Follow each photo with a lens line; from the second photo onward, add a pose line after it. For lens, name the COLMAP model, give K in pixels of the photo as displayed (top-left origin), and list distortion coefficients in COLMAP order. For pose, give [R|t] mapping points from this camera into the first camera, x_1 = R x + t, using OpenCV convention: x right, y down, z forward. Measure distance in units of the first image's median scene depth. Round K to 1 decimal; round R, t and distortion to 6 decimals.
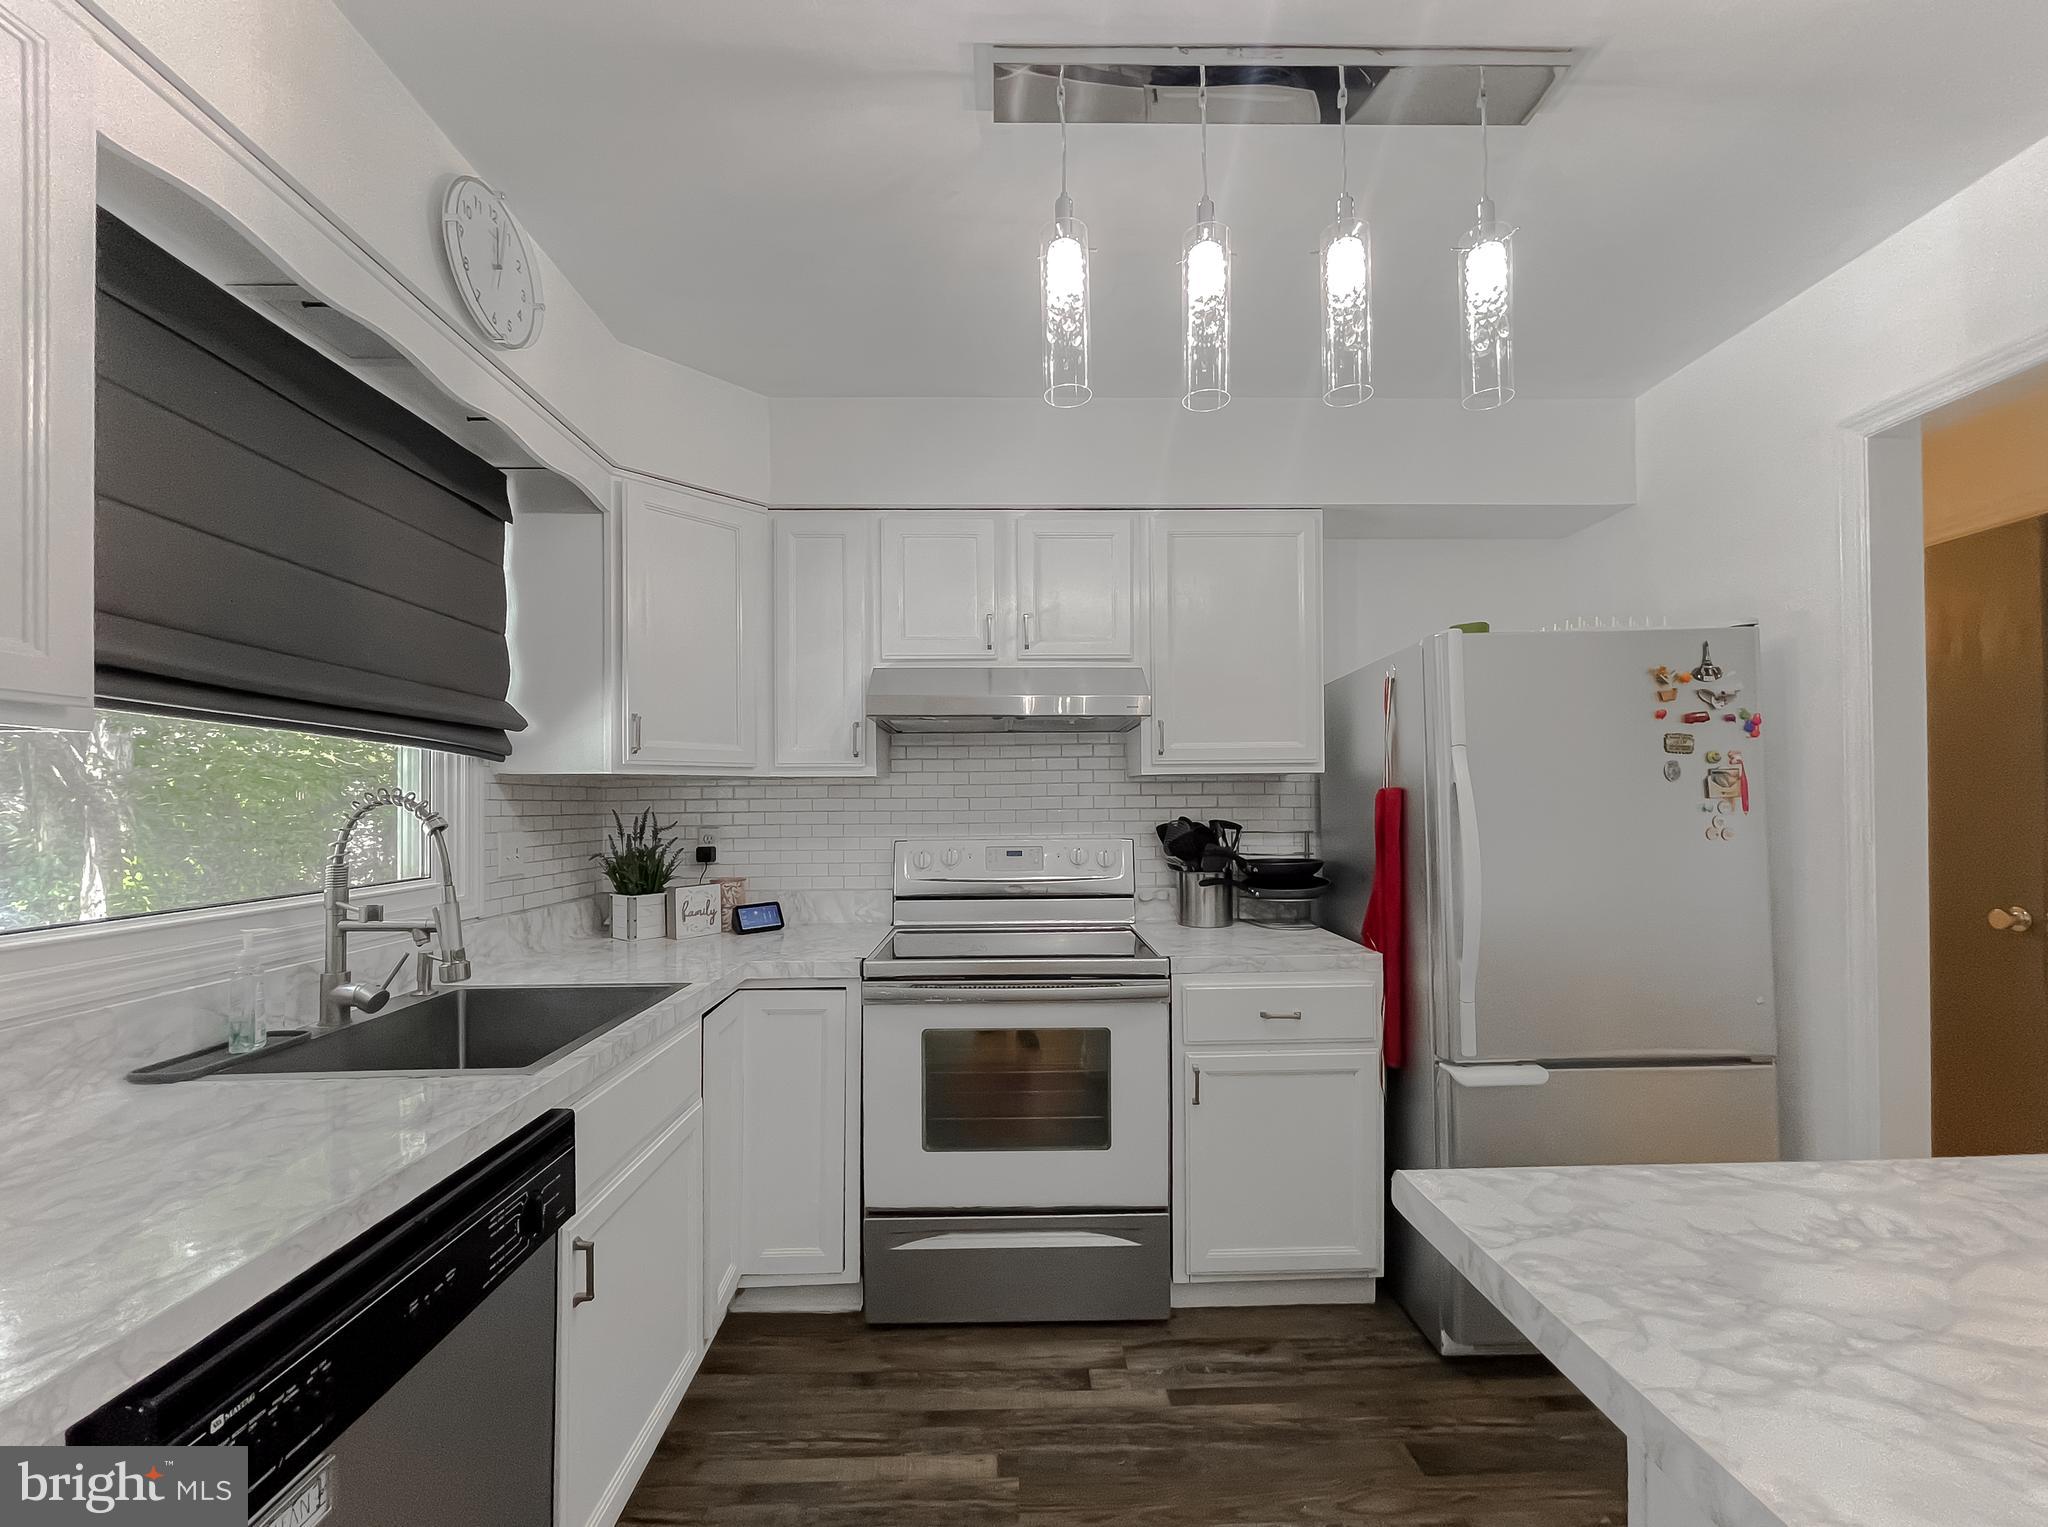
lens RADIAL K [[843.2, 0, 1018.6], [0, 843.2, 798.9], [0, 0, 1]] dist [-0.000734, -0.000004]
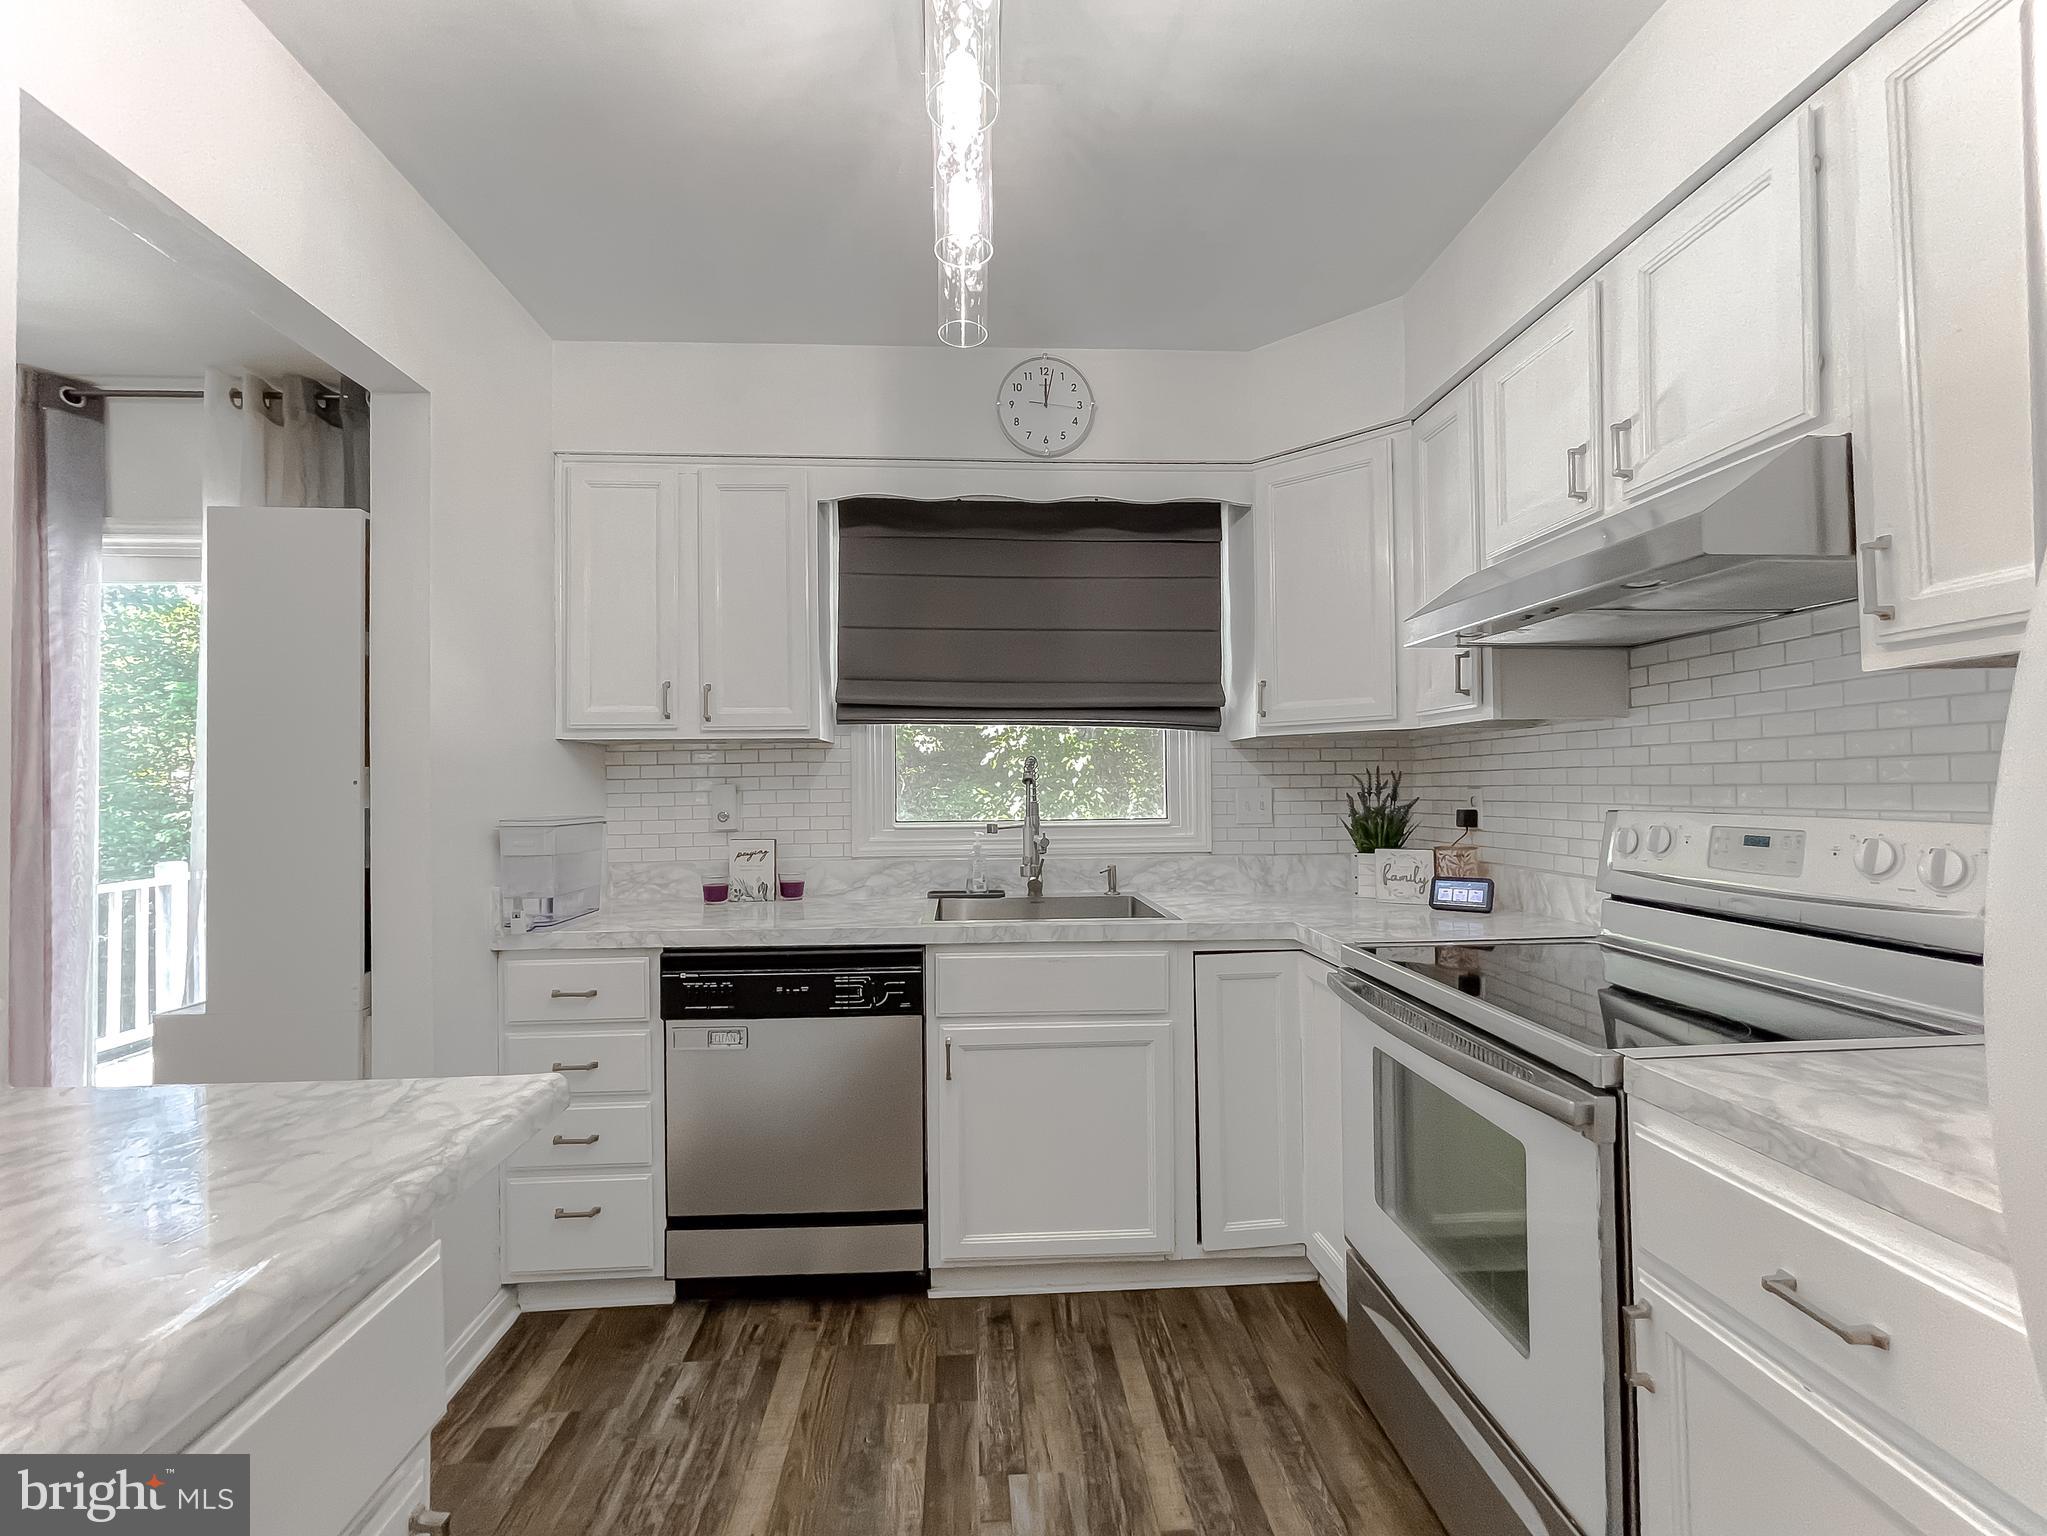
lens RADIAL K [[859.4, 0, 1015.1], [0, 859.4, 772.6], [0, 0, 1]] dist [0.000318, 0.000245]
pose [[0.044649, -0.008296, -0.998968, 0.713379], [0.016188, 0.999840, -0.007580, 0.023467], [0.998872, -0.015833, 0.044776, 0.683800]]
